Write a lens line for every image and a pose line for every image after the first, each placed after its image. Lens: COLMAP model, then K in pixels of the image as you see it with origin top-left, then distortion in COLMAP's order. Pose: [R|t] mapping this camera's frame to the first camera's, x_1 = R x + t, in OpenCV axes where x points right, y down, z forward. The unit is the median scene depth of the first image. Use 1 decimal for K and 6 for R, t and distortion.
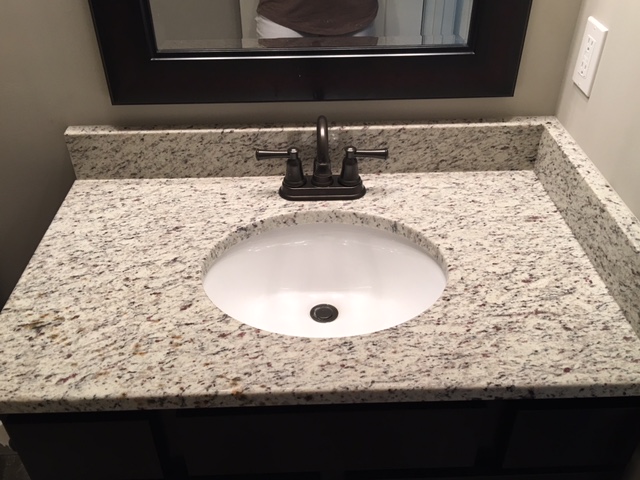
lens RADIAL K [[608.5, 0, 319.8], [0, 608.5, 234.2], [0, 0, 1]] dist [0.044053, 0.000000]
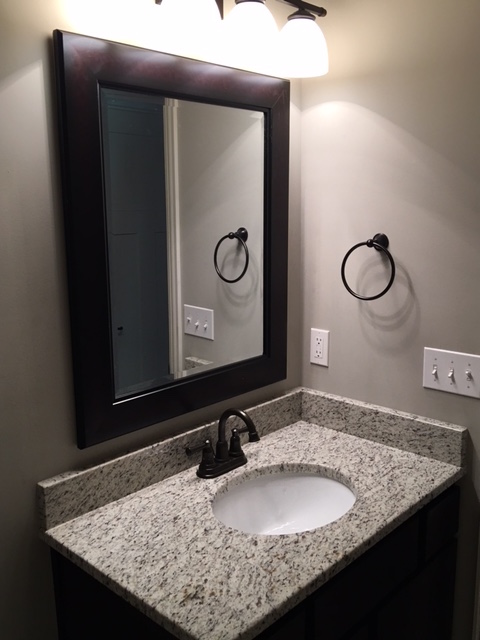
lens RADIAL K [[608.5, 0, 243.3], [0, 608.5, 320.6], [0, 0, 1]] dist [0.044053, 0.000000]
pose [[0.703119, -0.135675, 0.698008, -0.947834], [0.425408, 0.866840, -0.260031, 0.024394], [-0.569782, 0.479772, 0.667209, -0.139365]]
